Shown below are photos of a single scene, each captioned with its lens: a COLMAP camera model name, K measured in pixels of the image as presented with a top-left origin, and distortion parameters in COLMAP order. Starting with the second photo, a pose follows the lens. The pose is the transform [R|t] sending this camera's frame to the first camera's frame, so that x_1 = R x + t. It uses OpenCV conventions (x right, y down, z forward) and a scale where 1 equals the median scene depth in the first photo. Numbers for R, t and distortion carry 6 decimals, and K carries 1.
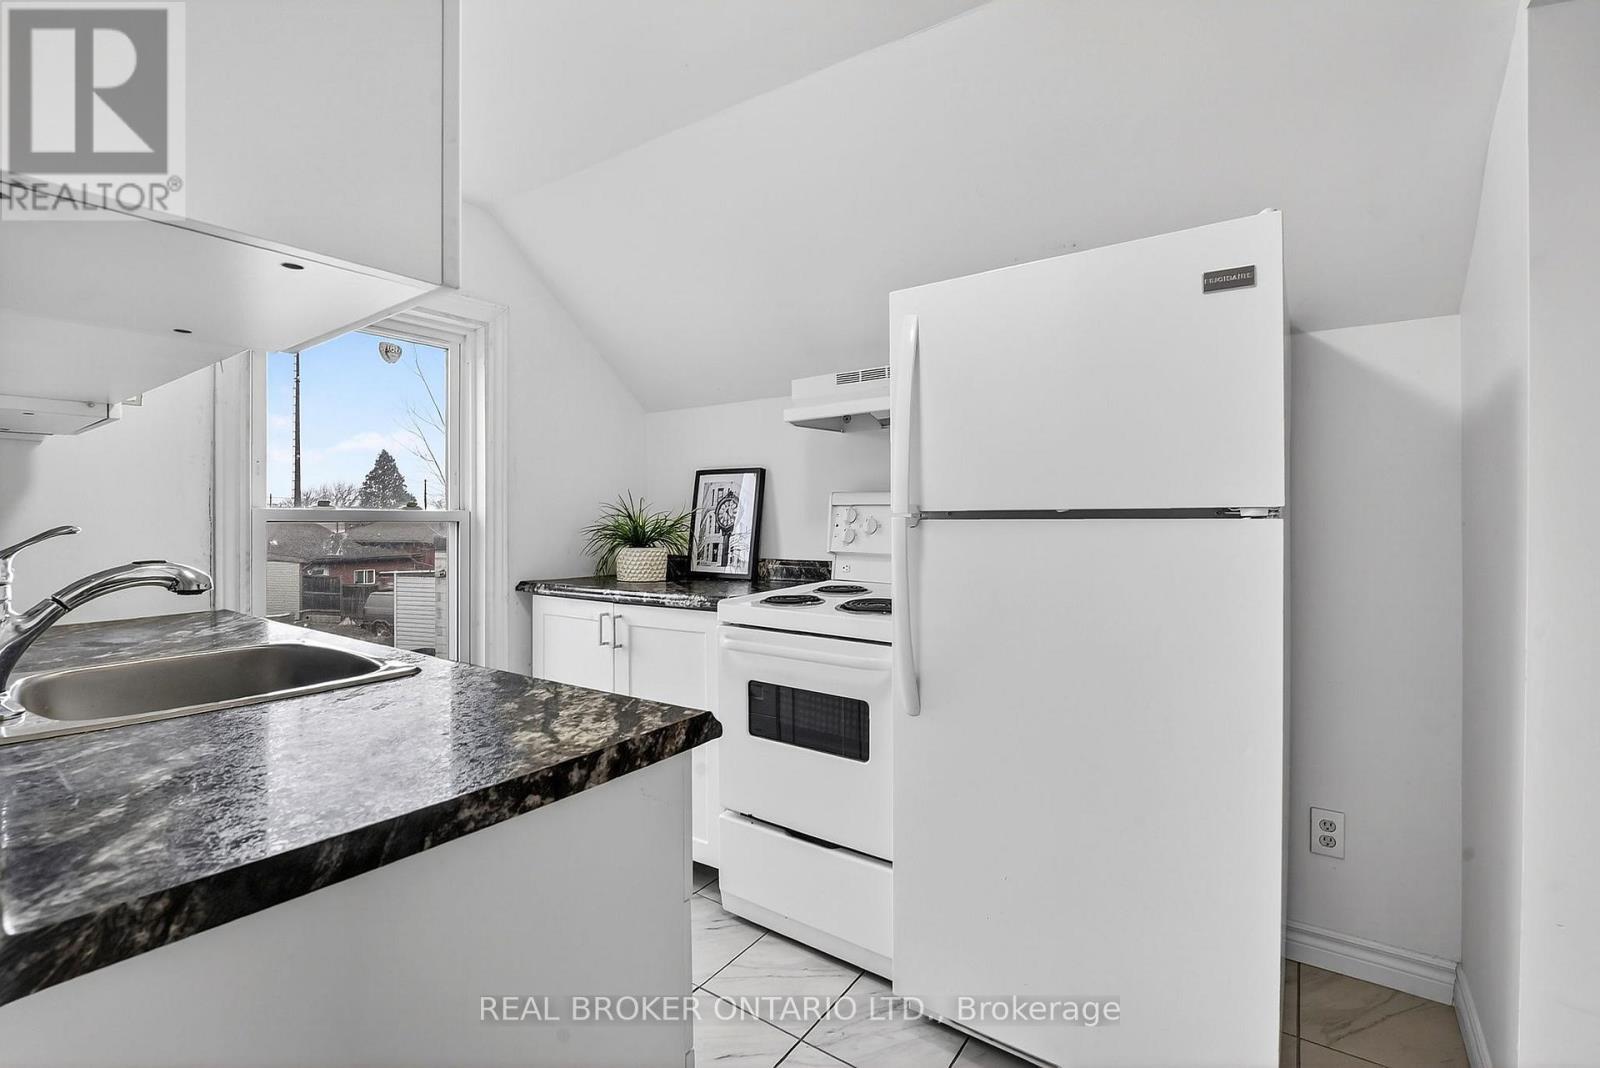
lens RADIAL K [[711.7, 0, 804.0], [0, 711.7, 527.9], [0, 0, 1]] dist [-0.017715, 0.000134]
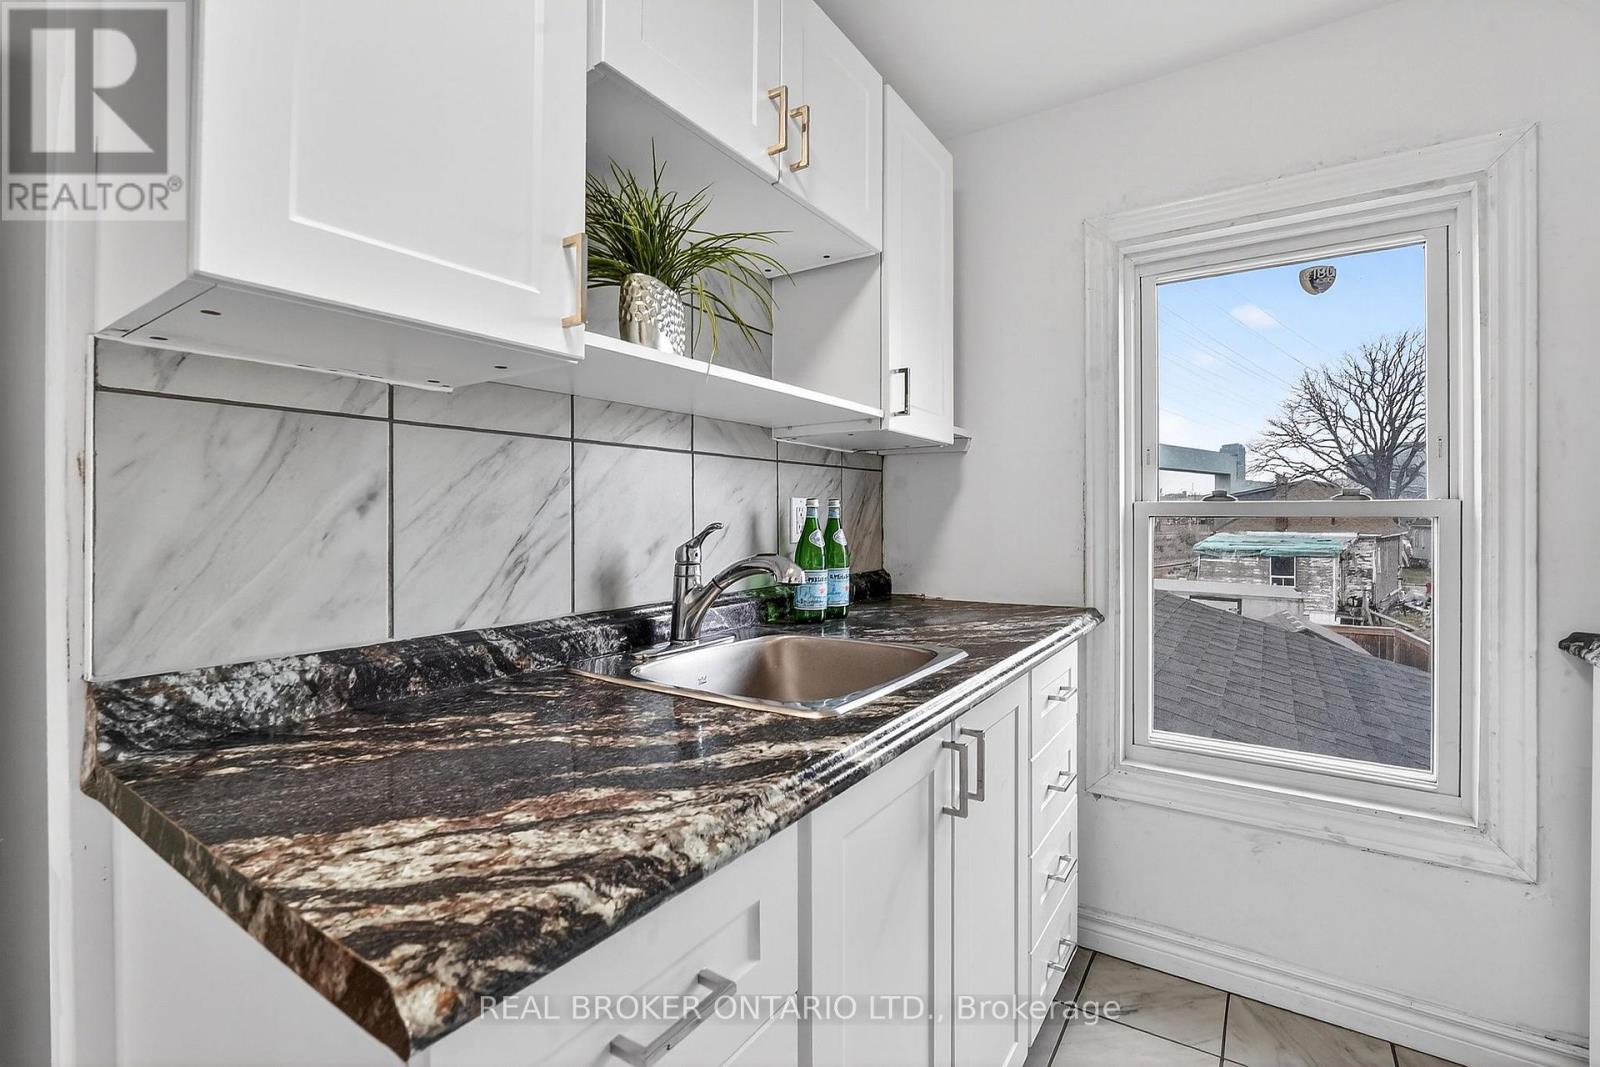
lens RADIAL K [[713.4, 0, 798.4], [0, 713.4, 514.6], [0, 0, 1]] dist [-0.016959, -0.000034]
pose [[0.023202, 0.004898, -0.999719, 0.100504], [-0.007565, 0.999960, 0.004724, -0.009583], [0.999702, 0.007453, 0.023238, 0.412726]]
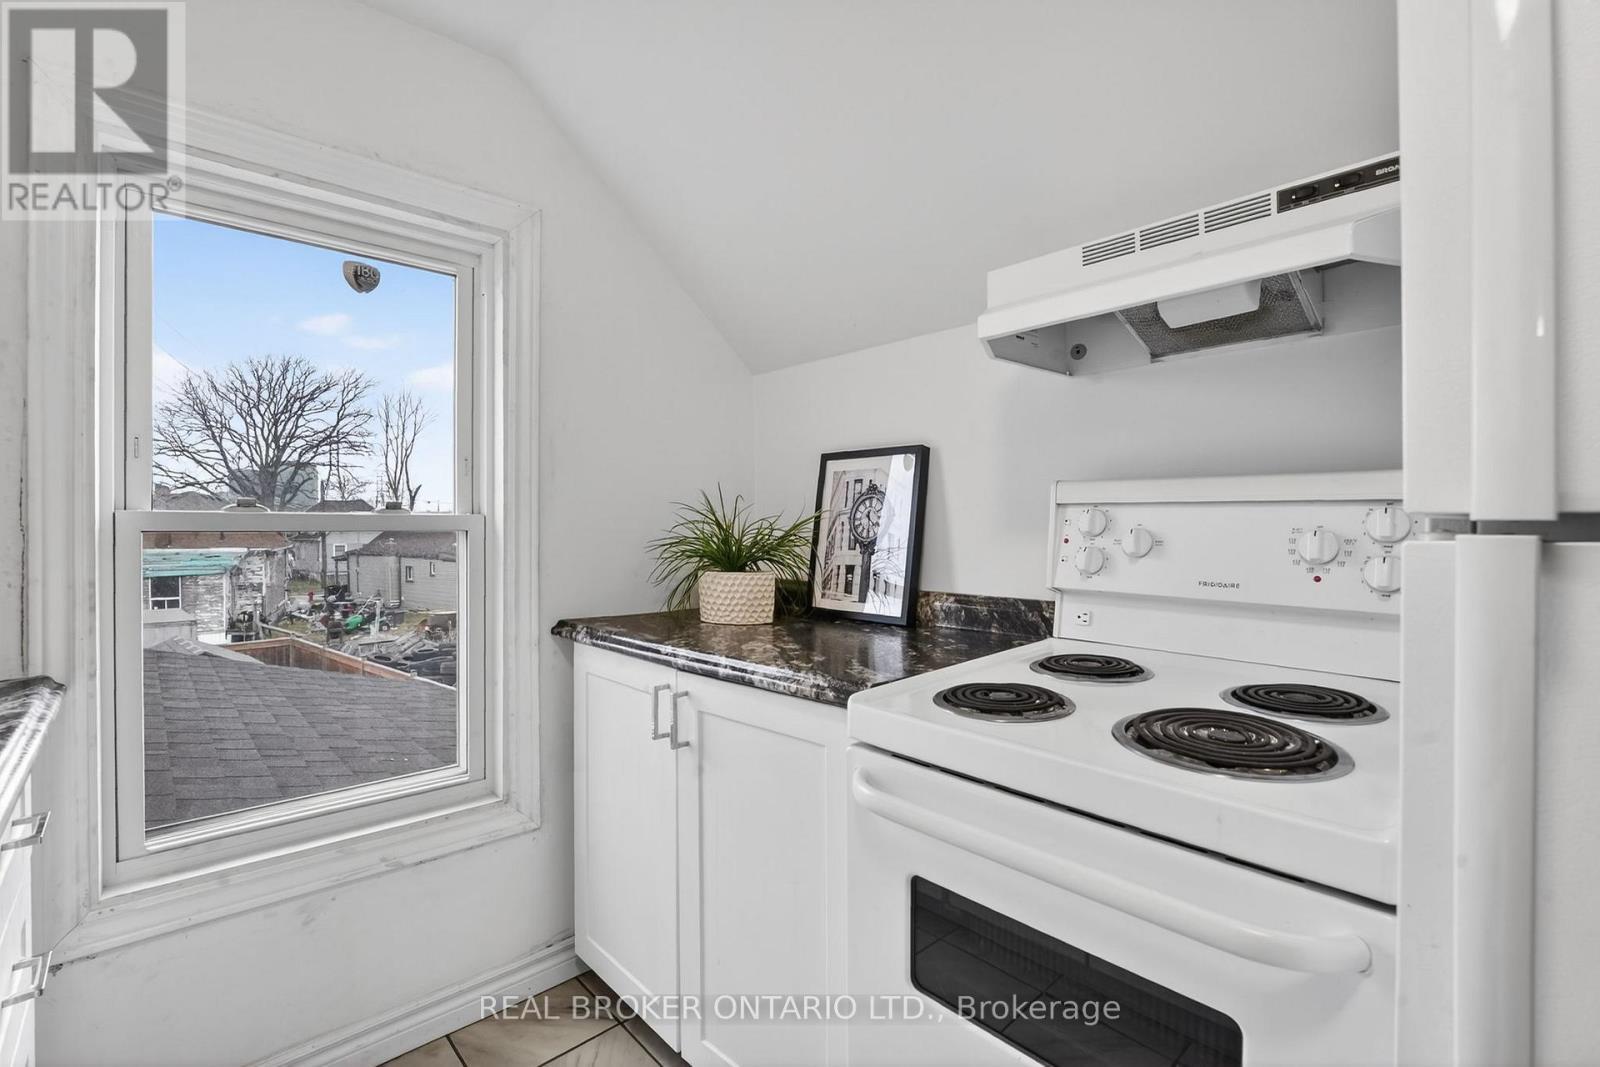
lens RADIAL K [[711.7, 0, 804.0], [0, 711.7, 527.4], [0, 0, 1]] dist [-0.017715, 0.000134]
pose [[0.980585, 0.002515, -0.196079, -0.041605], [-0.003973, 0.999967, -0.007046, -0.008163], [0.196055, 0.007688, 0.980563, 0.385932]]
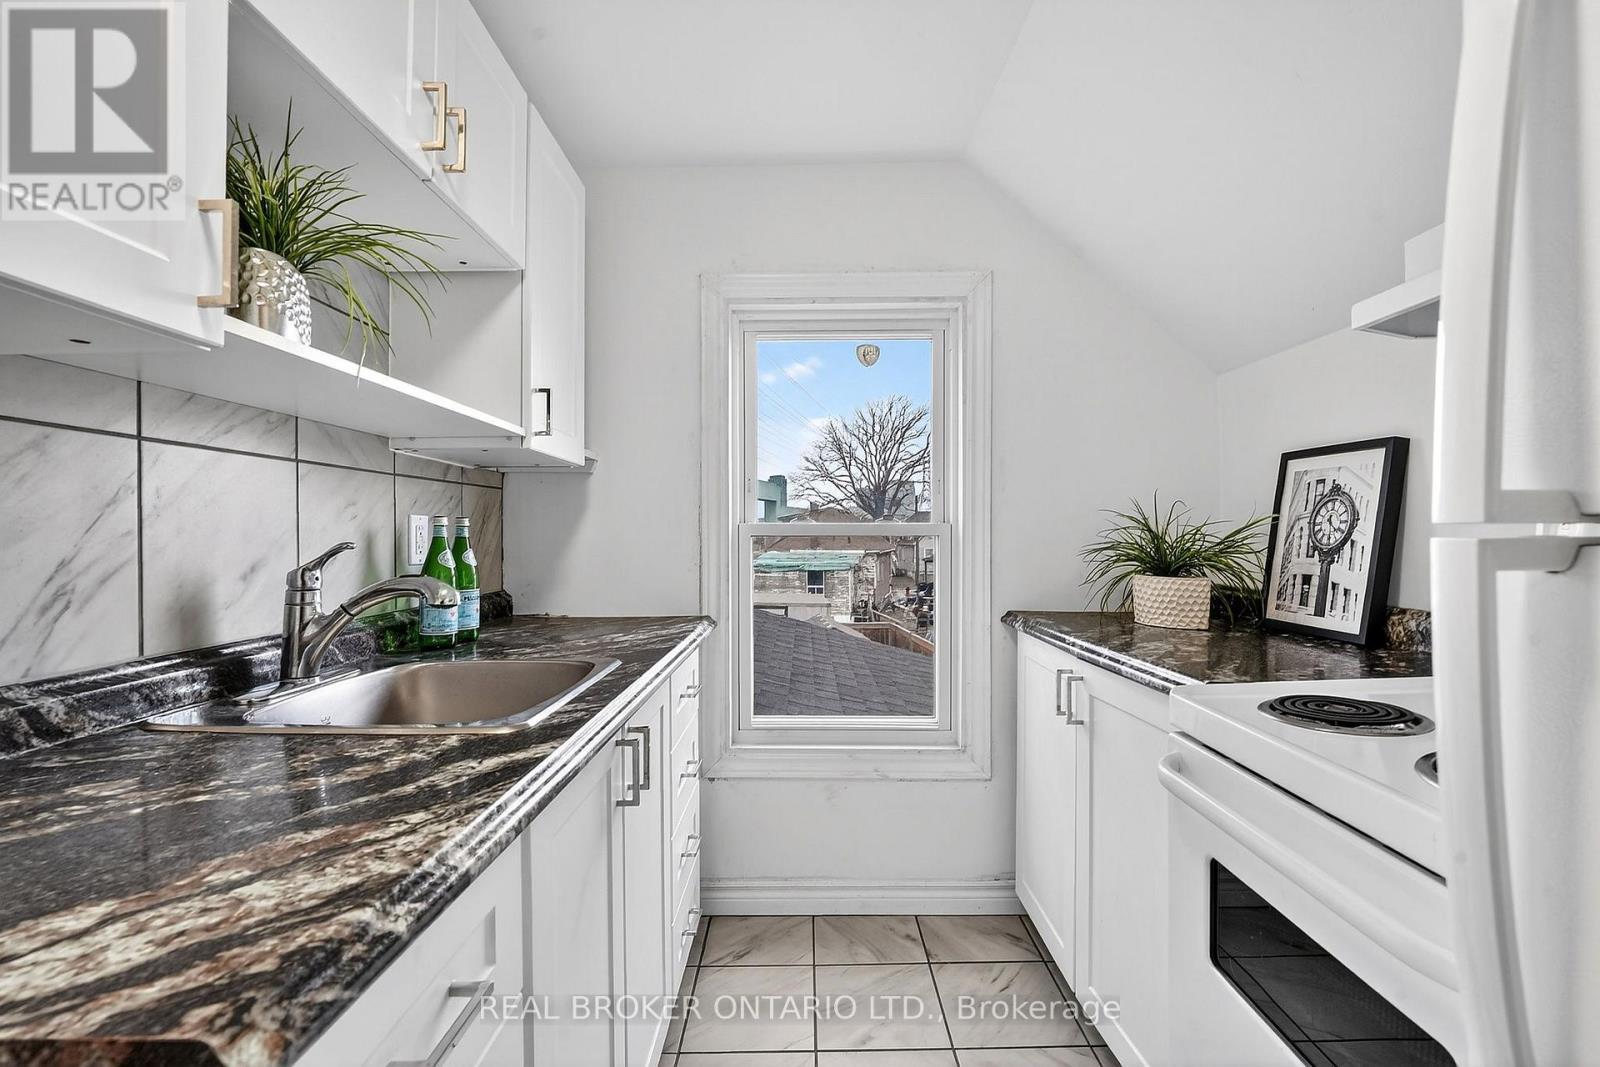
lens RADIAL K [[710.3, 0, 796.5], [0, 710.3, 538.8], [0, 0, 1]] dist [-0.021042, 0.004137]
pose [[0.565478, 0.007998, -0.824724, 0.121690], [-0.008076, 0.999959, 0.004160, -0.007128], [0.824724, 0.004308, 0.565520, 0.350233]]
